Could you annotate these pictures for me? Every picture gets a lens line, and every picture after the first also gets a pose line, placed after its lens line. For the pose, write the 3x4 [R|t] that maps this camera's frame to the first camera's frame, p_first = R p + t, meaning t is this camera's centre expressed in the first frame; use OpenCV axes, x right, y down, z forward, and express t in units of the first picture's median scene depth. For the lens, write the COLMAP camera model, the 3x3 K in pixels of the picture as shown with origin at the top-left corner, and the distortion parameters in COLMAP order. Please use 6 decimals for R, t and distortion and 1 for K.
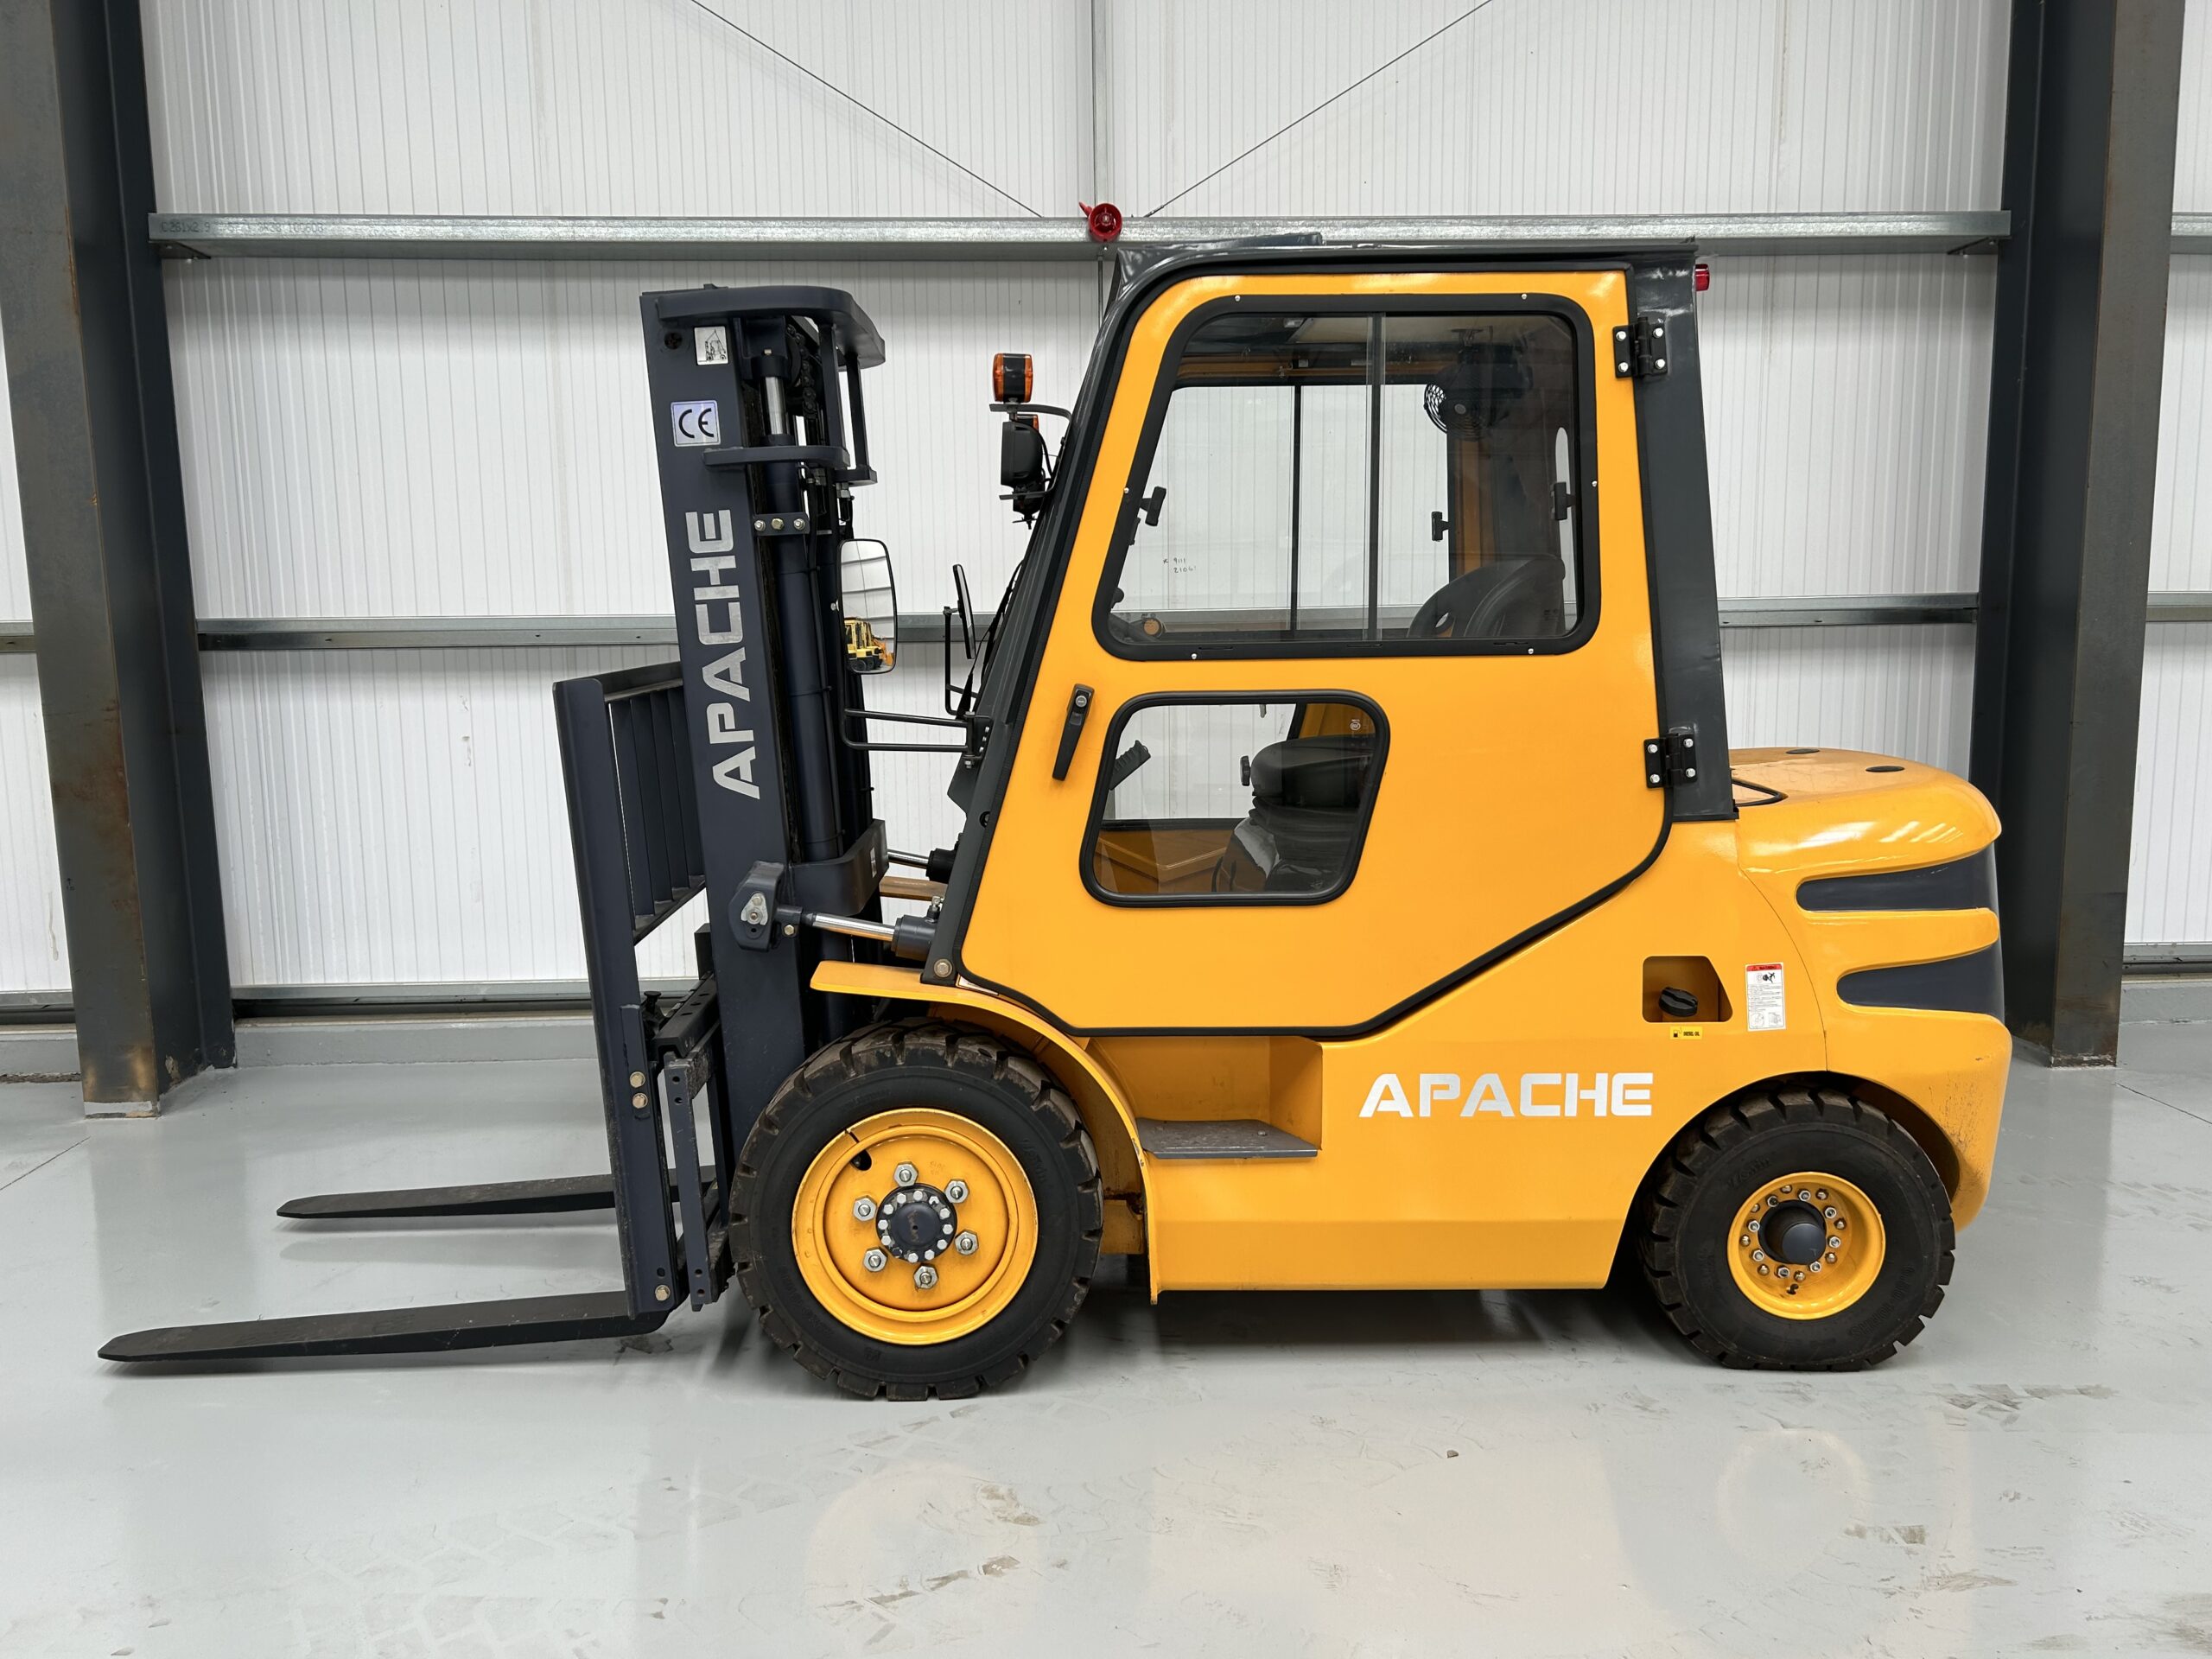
lens RADIAL K [[1657.5, 0, 1103.7], [0, 1657.5, 833.1], [0, 0, 1]] dist [0.046716, -0.047580]
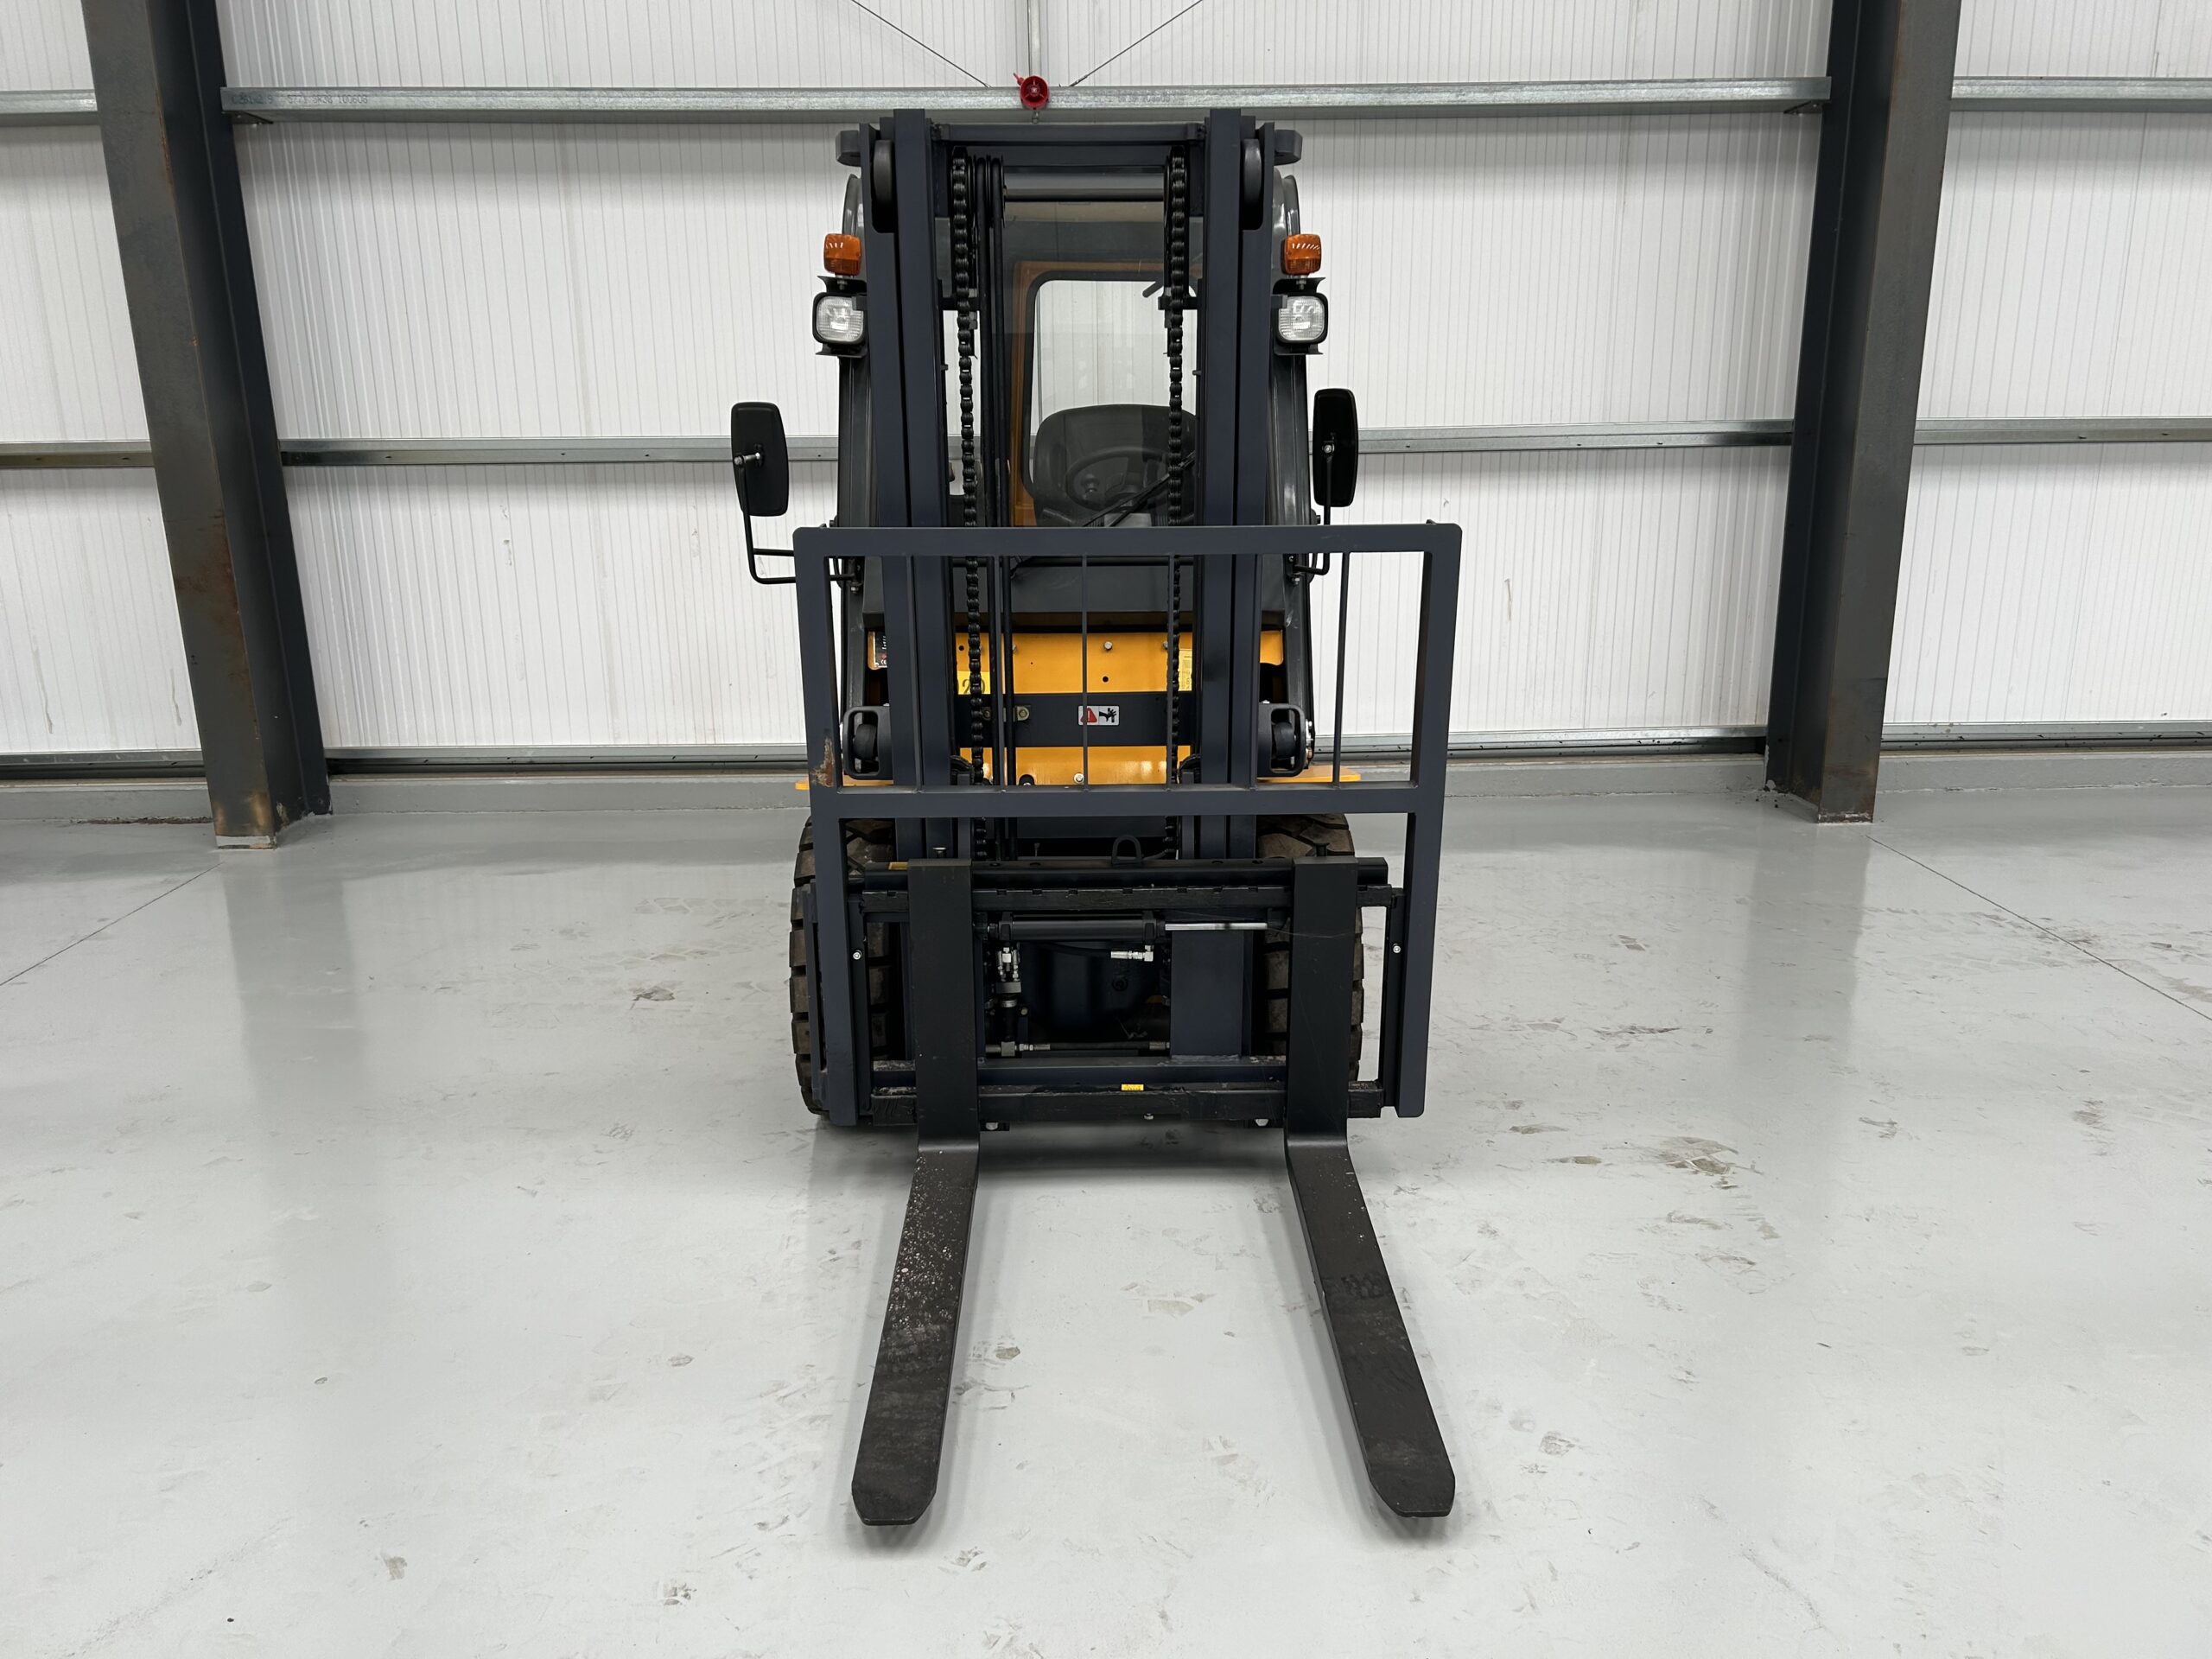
lens RADIAL K [[1657.5, 0, 1116.8], [0, 1657.5, 843.4], [0, 0, 1]] dist [0.046716, -0.047580]
pose [[0.999731, 0.007668, -0.021882, 0.086767], [-0.004913, 0.992358, 0.123295, 0.008379], [0.022661, -0.123154, 0.992129, -0.213230]]
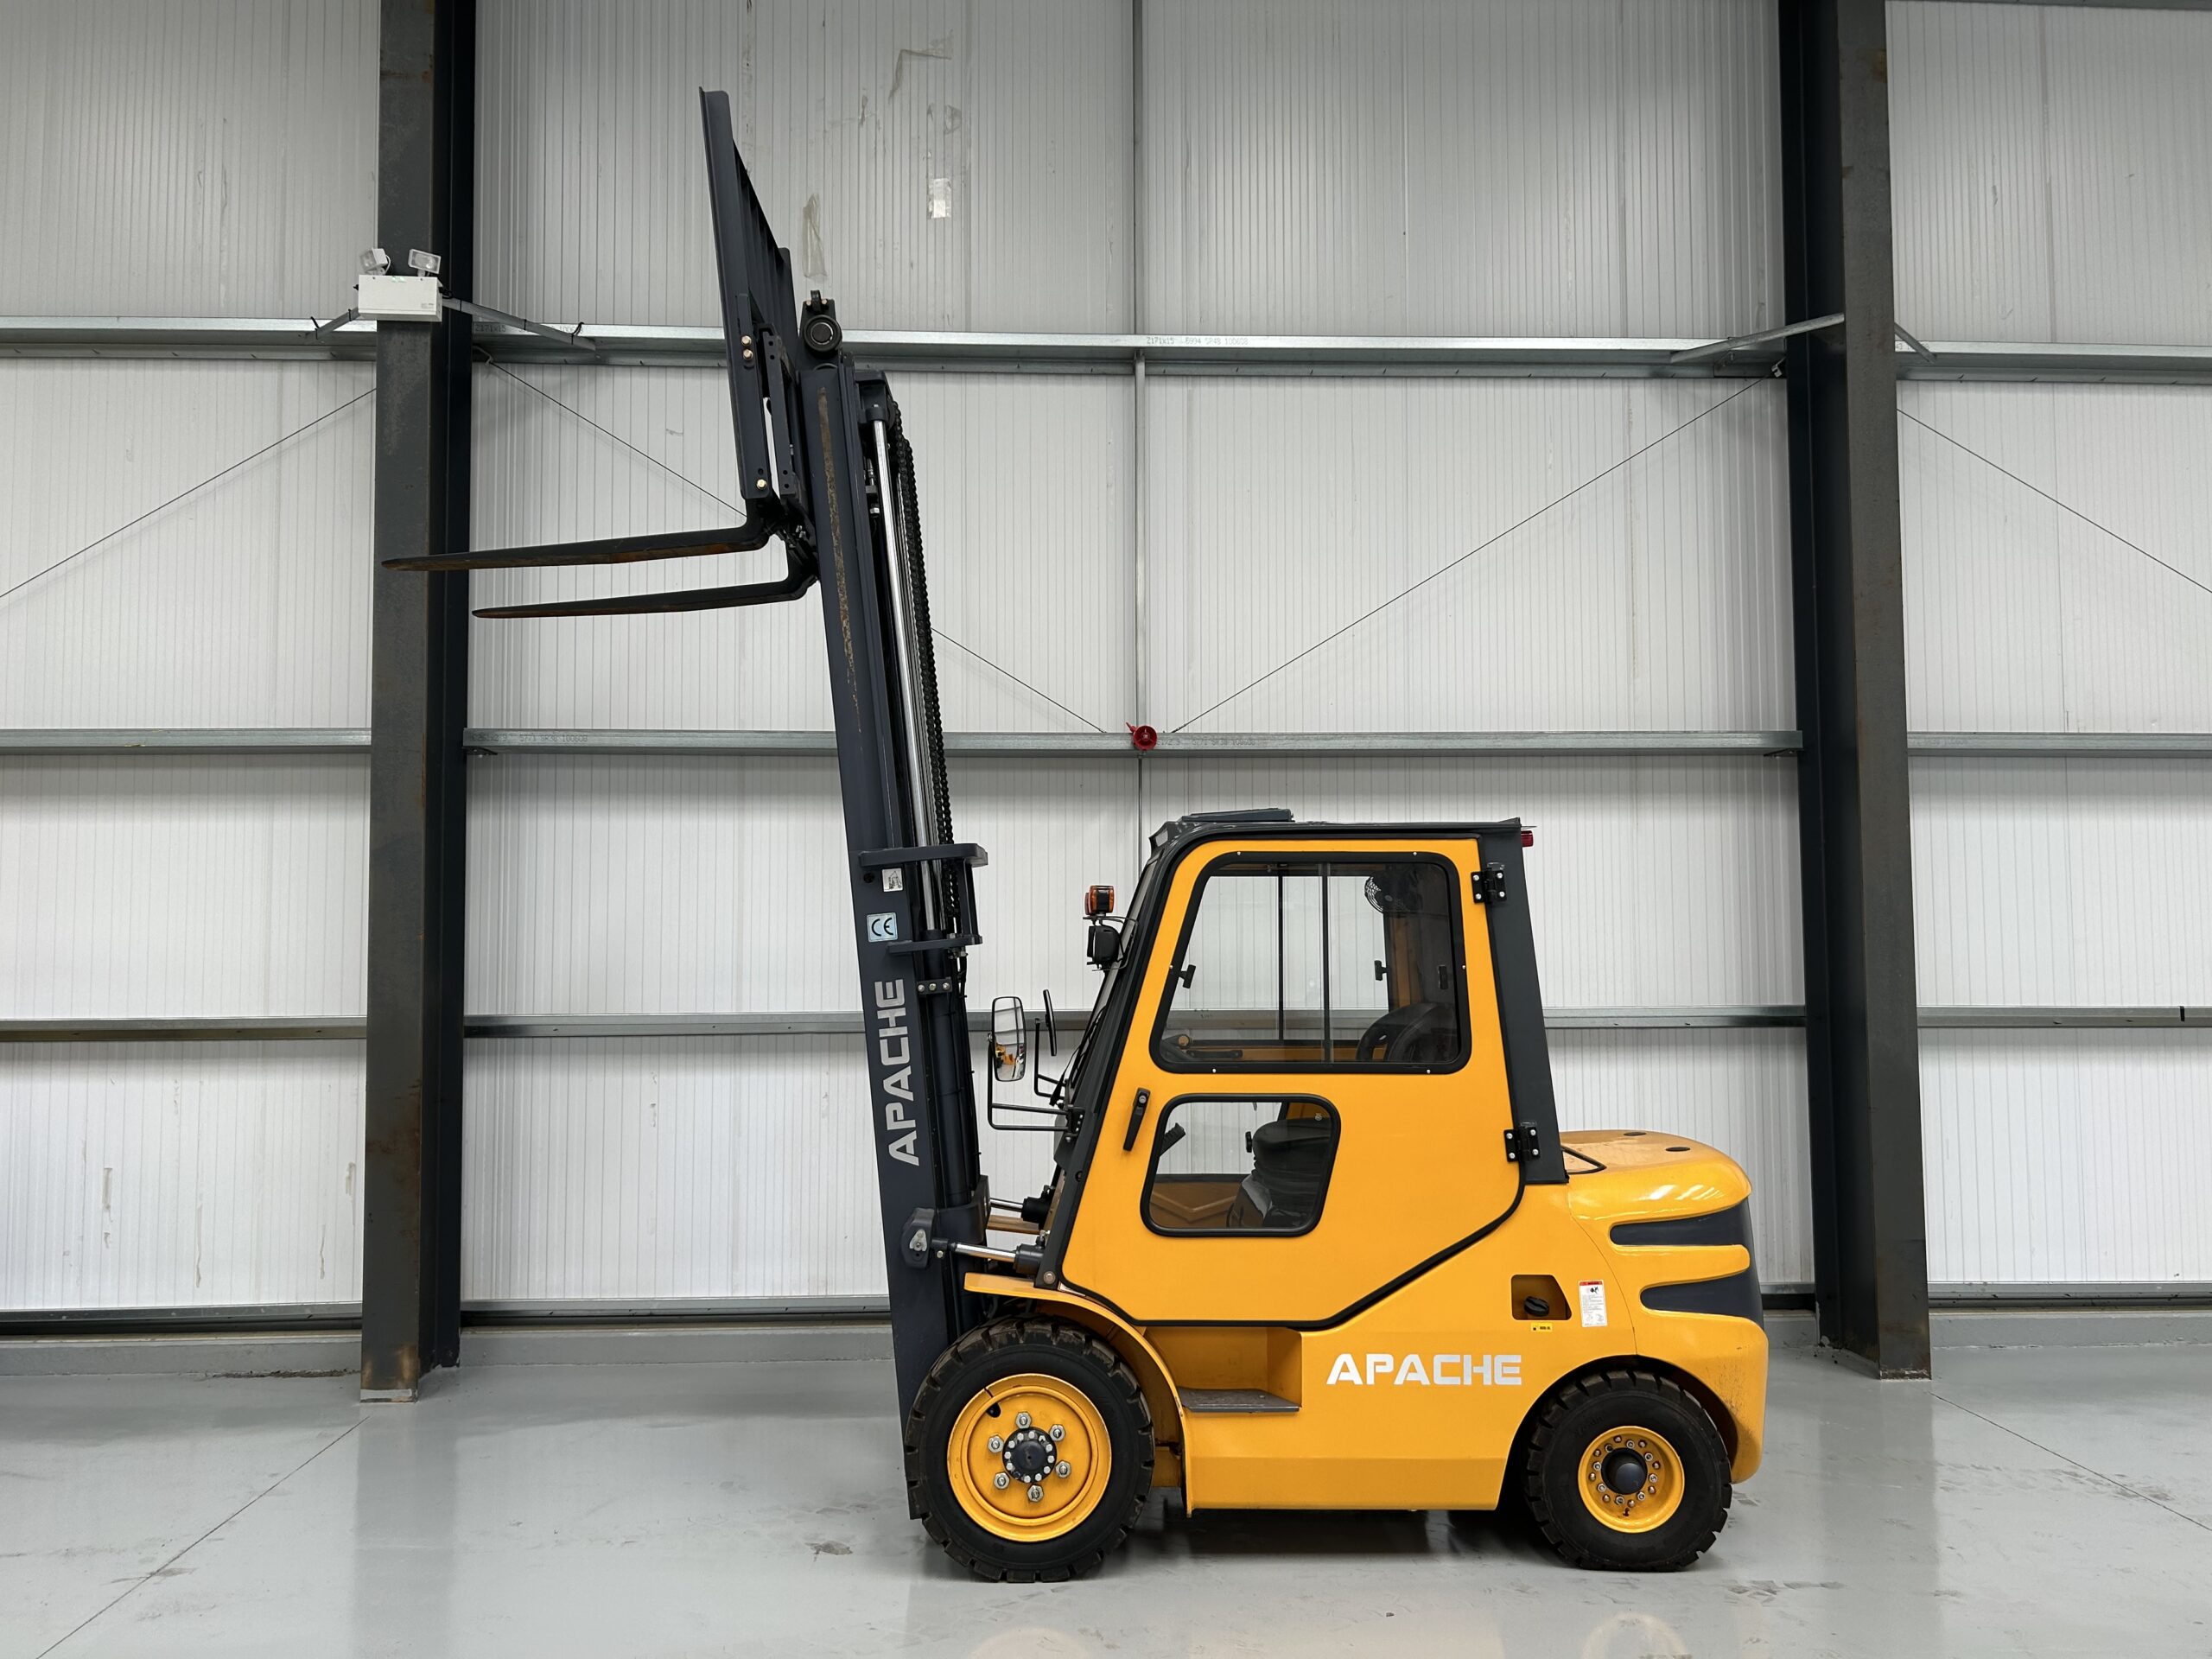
lens RADIAL K [[1657.5, 0, 1106.5], [0, 1657.5, 852.5], [0, 0, 1]] dist [0.046716, -0.047580]
pose [[0.999956, 0.008608, -0.003763, -0.025633], [-0.009167, 0.981677, -0.190330, -0.006870], [0.002056, 0.190356, 0.981713, -0.340515]]
